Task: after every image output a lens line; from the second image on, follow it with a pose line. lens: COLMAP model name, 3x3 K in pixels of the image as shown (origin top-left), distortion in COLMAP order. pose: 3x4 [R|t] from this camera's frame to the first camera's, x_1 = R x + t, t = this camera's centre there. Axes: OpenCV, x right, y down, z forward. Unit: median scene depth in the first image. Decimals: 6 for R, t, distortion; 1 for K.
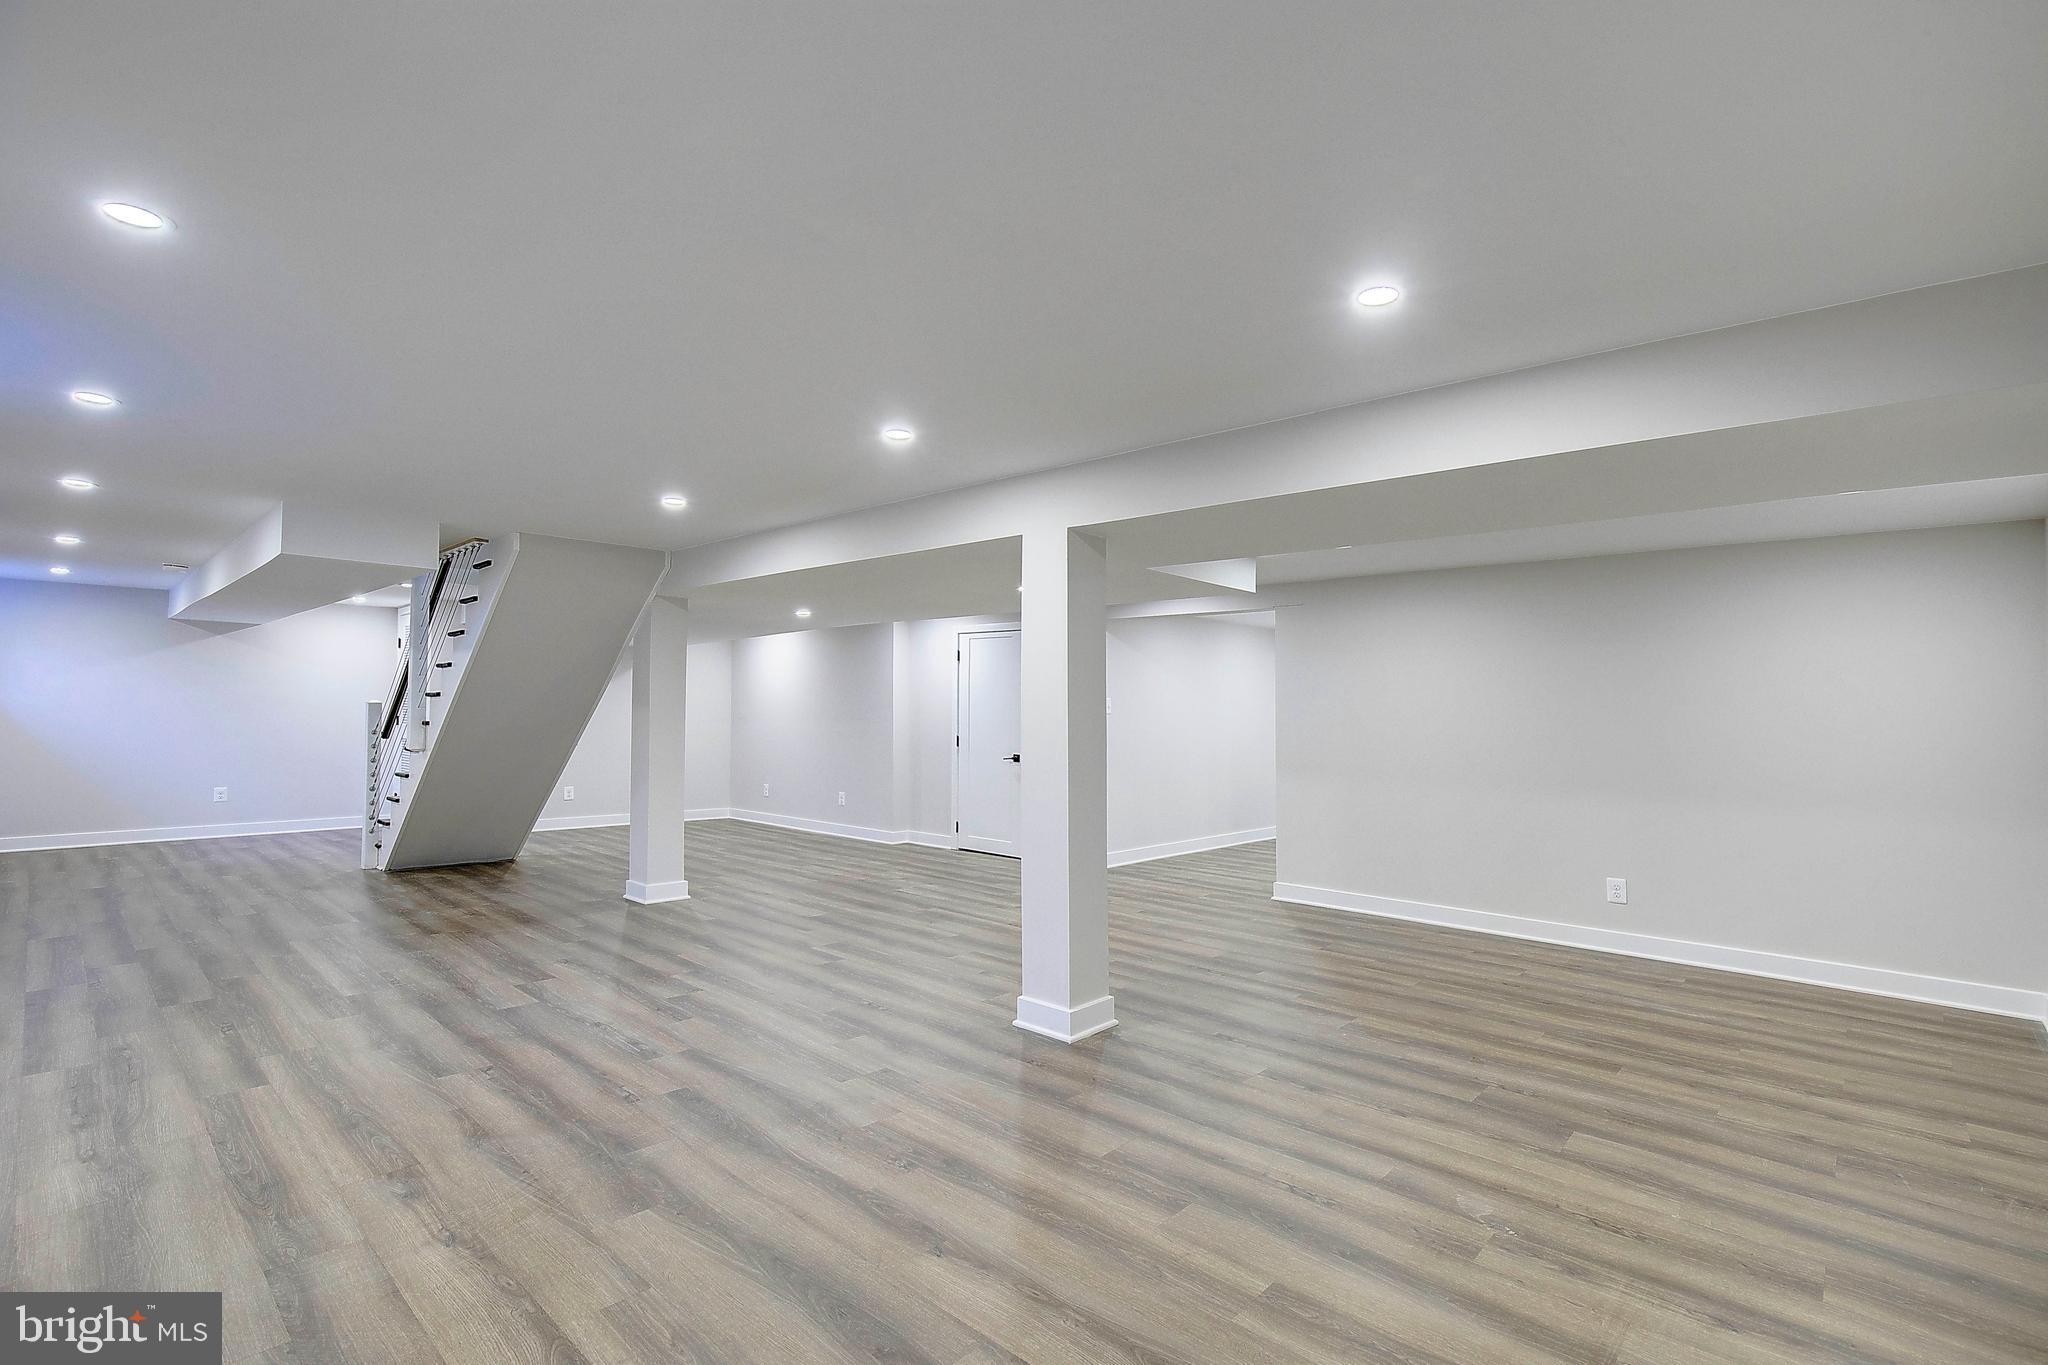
lens RADIAL K [[934.7, 0, 1053.4], [0, 934.7, 704.9], [0, 0, 1]] dist [-0.022528, 0.000492]
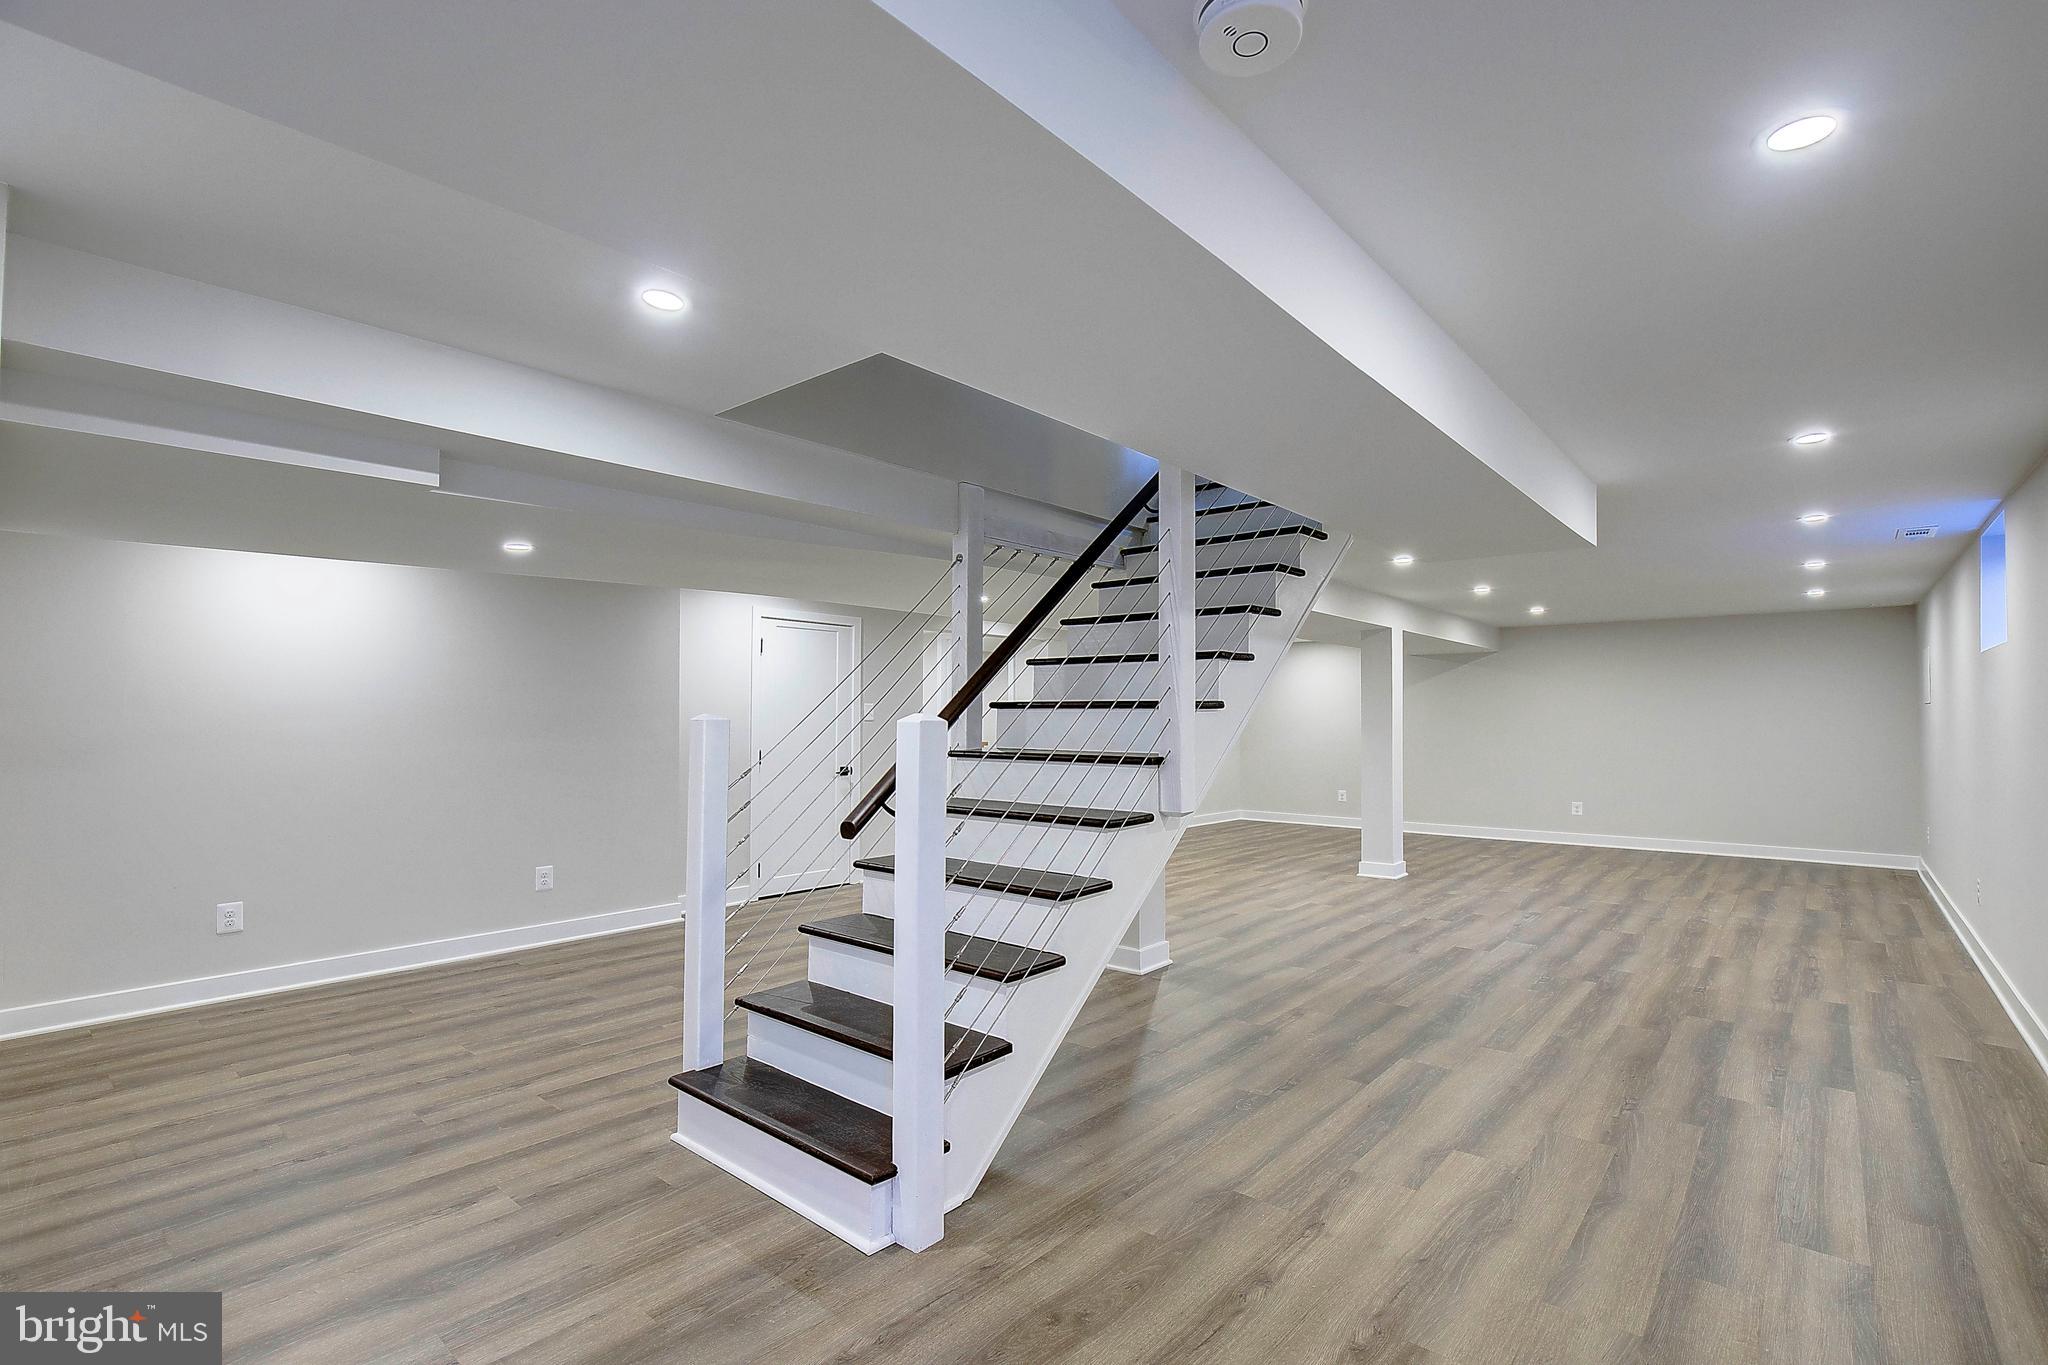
lens RADIAL K [[934.7, 0, 1053.4], [0, 934.7, 704.9], [0, 0, 1]] dist [-0.022528, 0.000492]
pose [[-0.037332, 0.003240, 0.999298, -0.886009], [-0.010907, 0.999934, -0.003649, -0.005105], [-0.999243, -0.011035, -0.037294, 0.806083]]
